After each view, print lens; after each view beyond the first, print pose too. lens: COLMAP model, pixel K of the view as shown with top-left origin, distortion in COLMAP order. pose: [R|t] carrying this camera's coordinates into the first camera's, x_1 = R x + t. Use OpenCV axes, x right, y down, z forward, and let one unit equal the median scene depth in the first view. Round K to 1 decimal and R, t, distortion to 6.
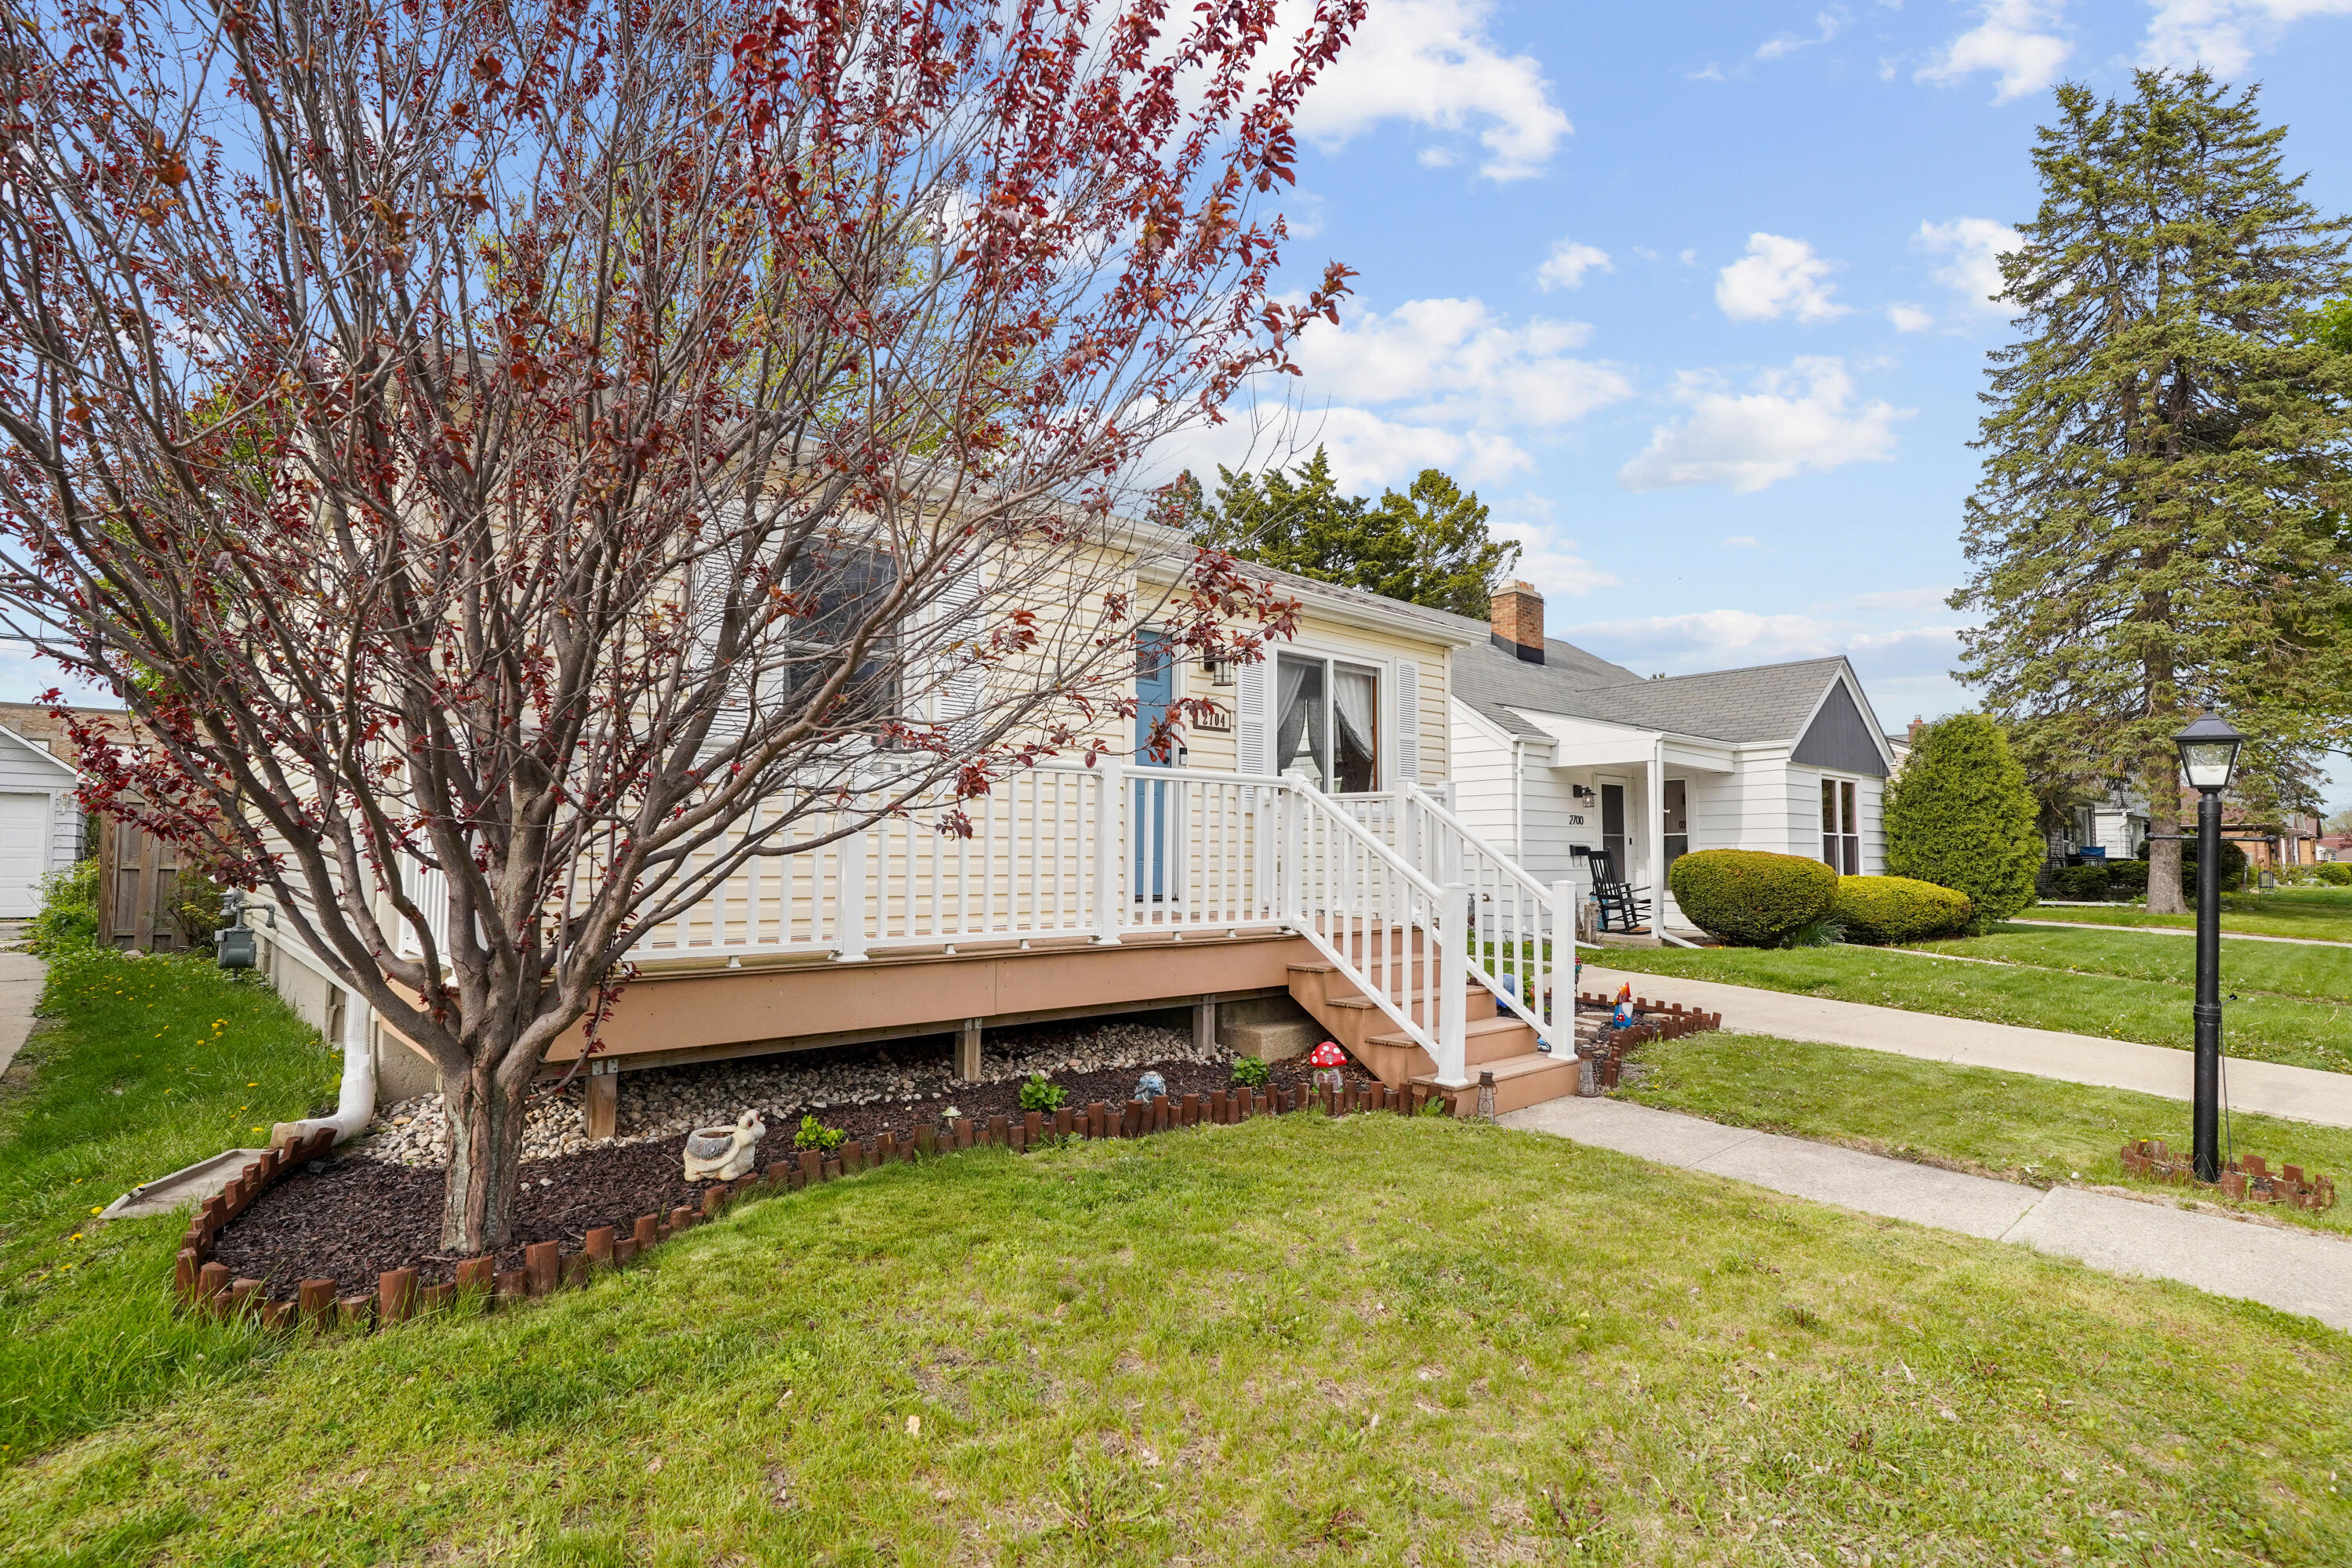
lens RADIAL K [[1172.6, 0, 1168.4], [0, 1172.6, 812.7], [0, 0, 1]] dist [0.000147, -0.000459]
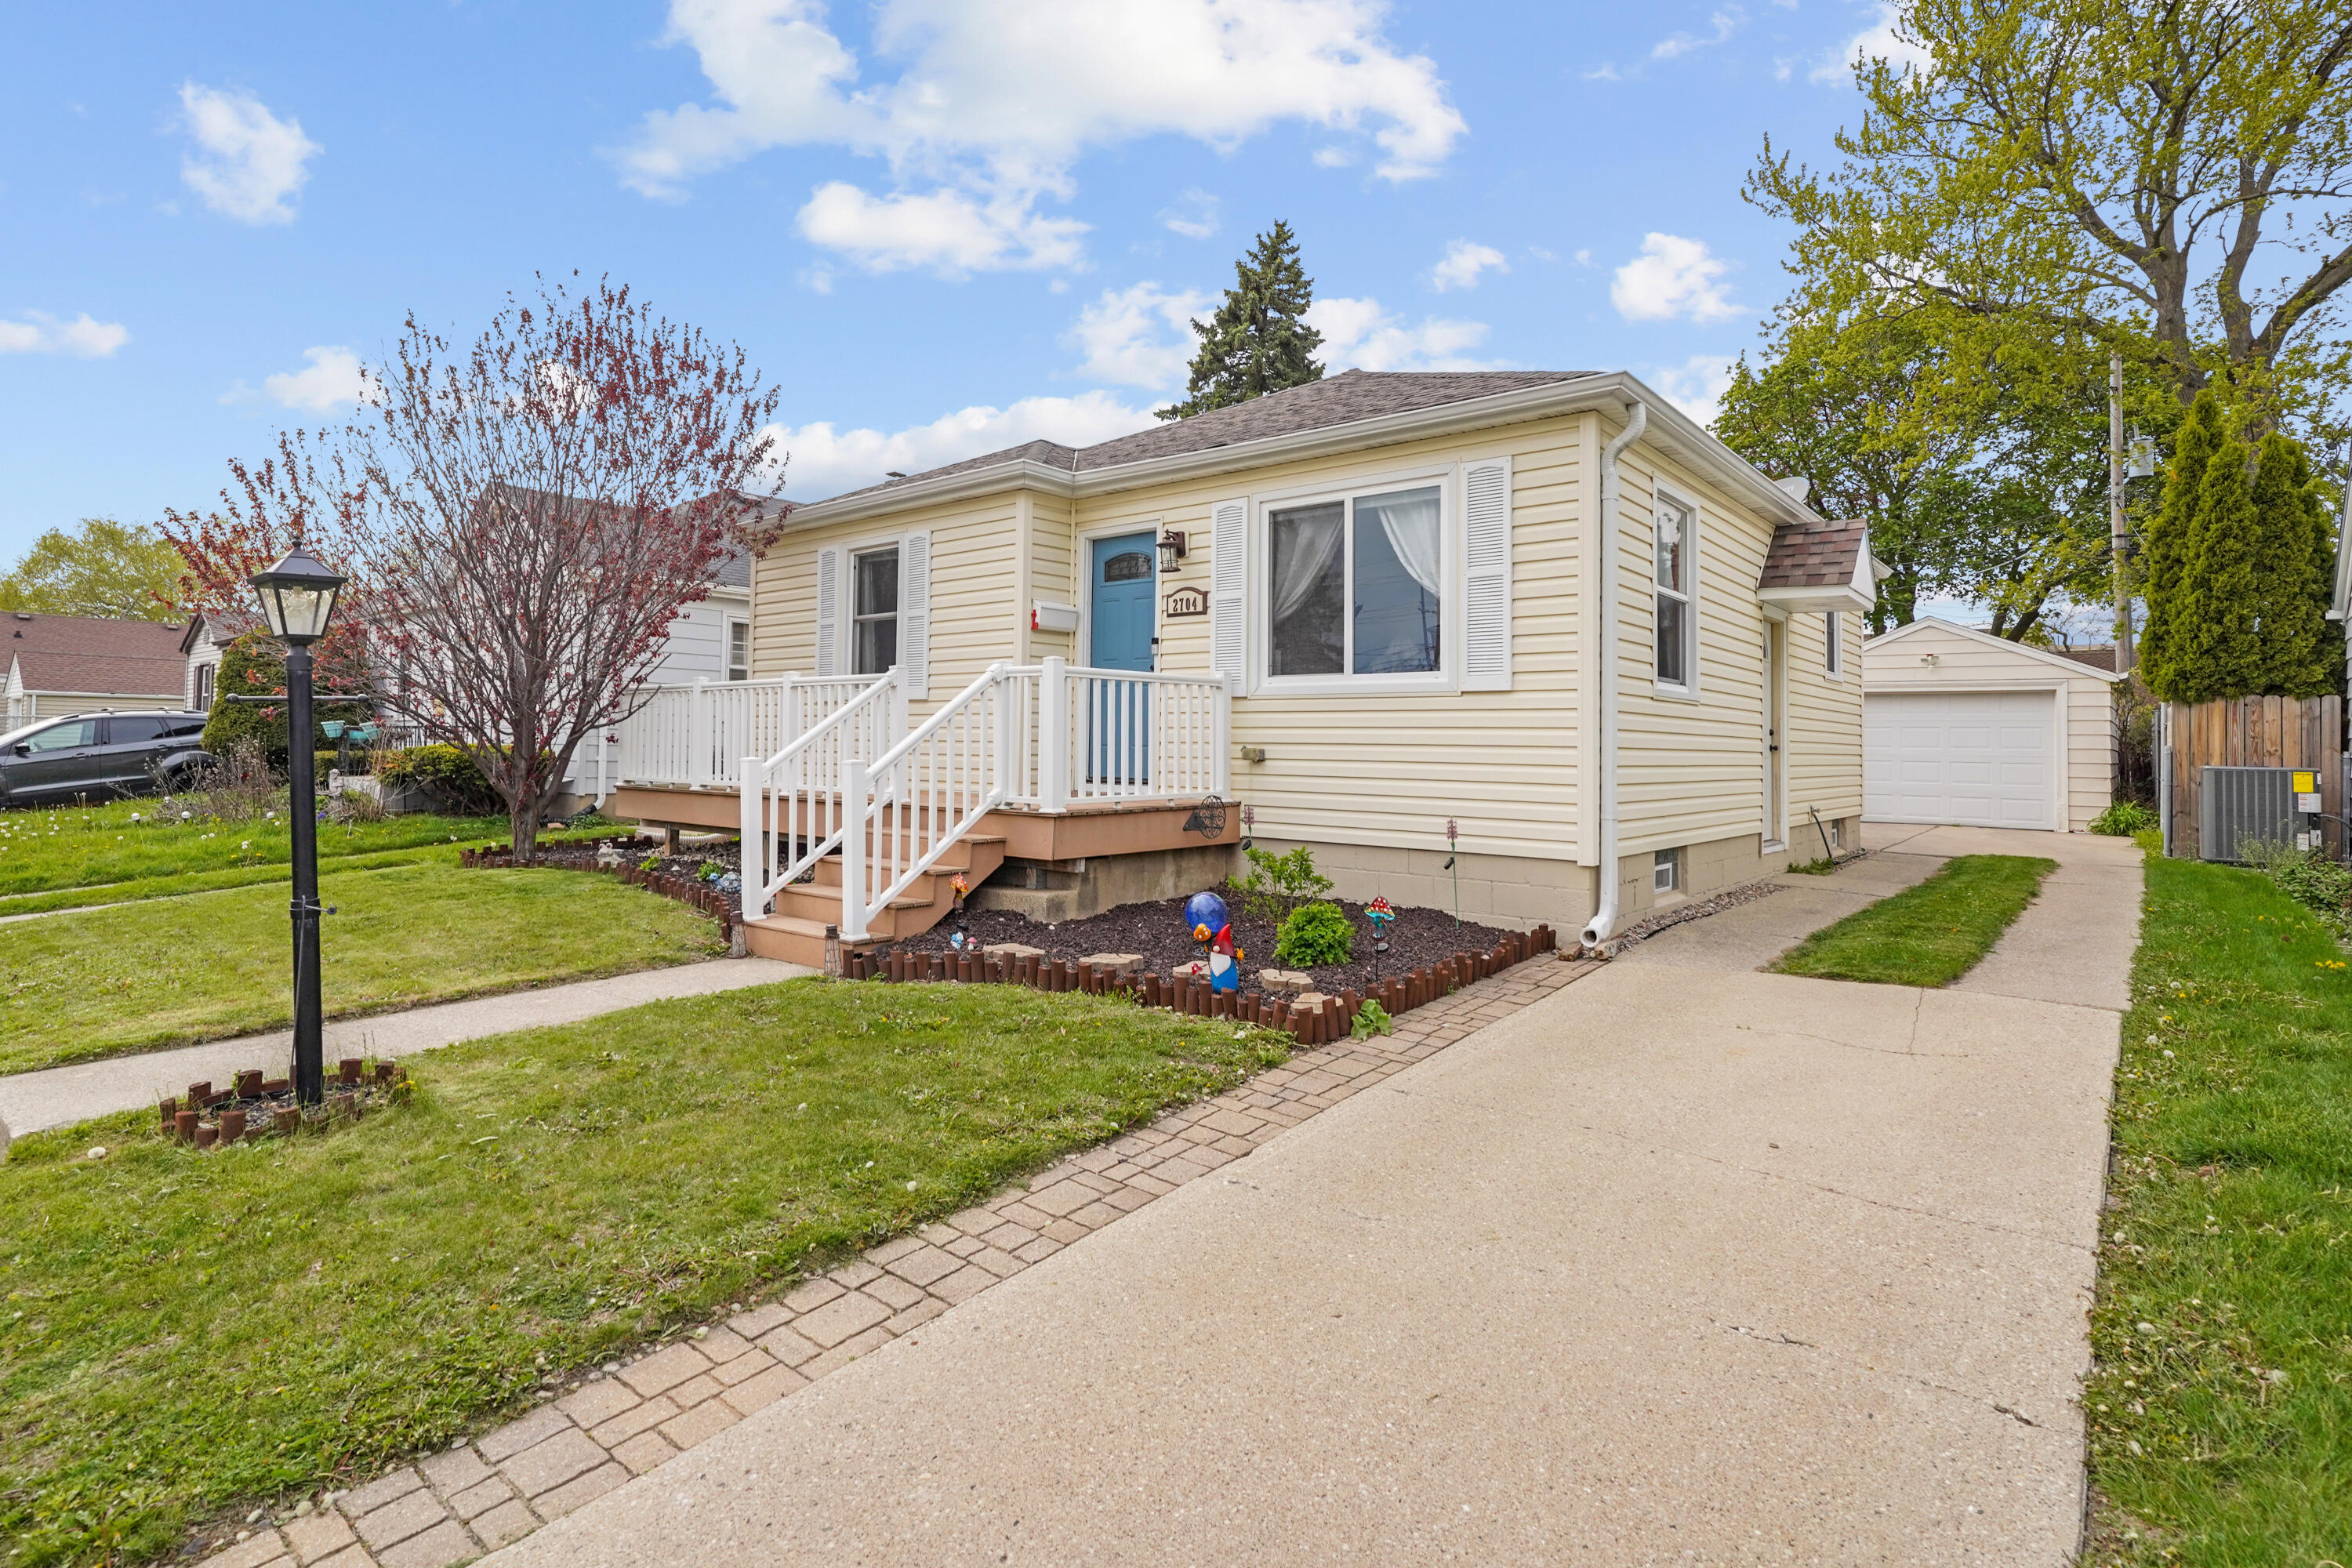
lens RADIAL K [[1145.2, 0, 1186.7], [0, 1145.2, 744.1], [0, 0, 1]] dist [-0.000622, -0.001384]
pose [[0.154834, -0.010955, -0.987880, 1.513452], [0.022743, 0.999713, -0.007522, 0.069717], [0.987679, -0.021302, 0.155039, 1.291897]]
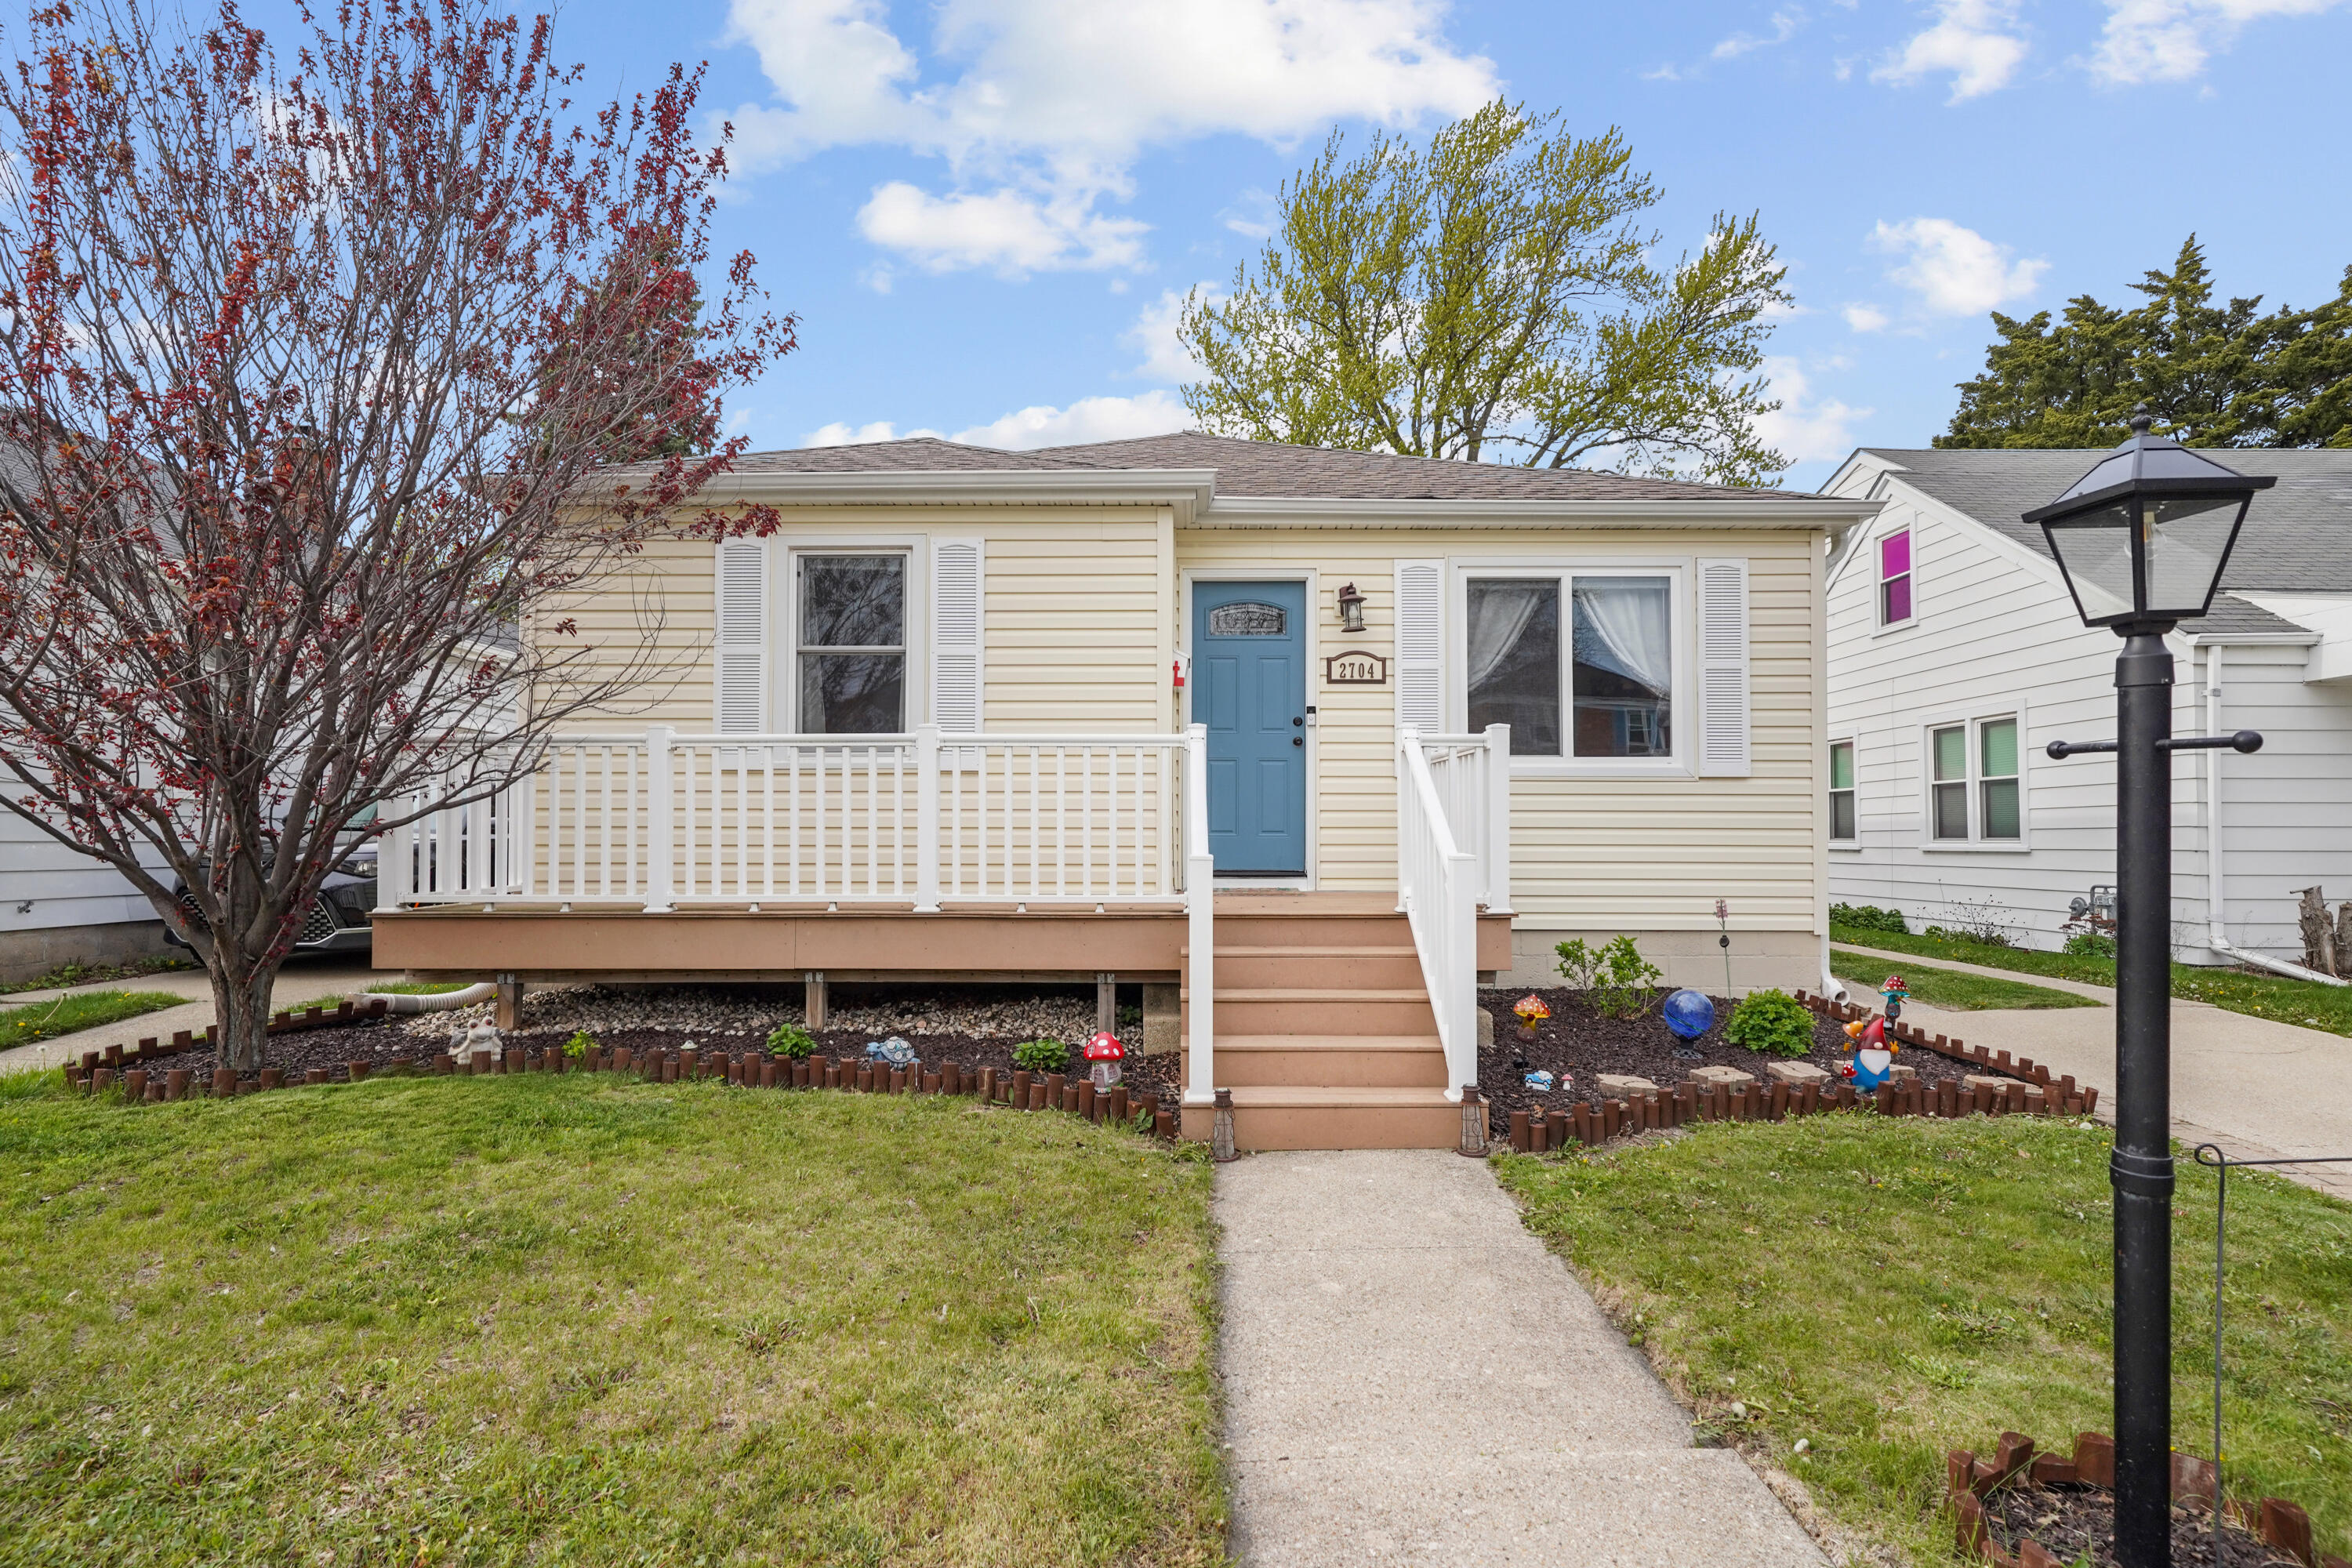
lens RADIAL K [[1172.6, 0, 1168.4], [0, 1172.6, 812.7], [0, 0, 1]] dist [0.000147, -0.000459]
pose [[0.737144, -0.015279, -0.675563, 0.794299], [0.027232, 0.999604, 0.007106, 0.024925], [0.675187, -0.023636, 0.737268, 0.393608]]
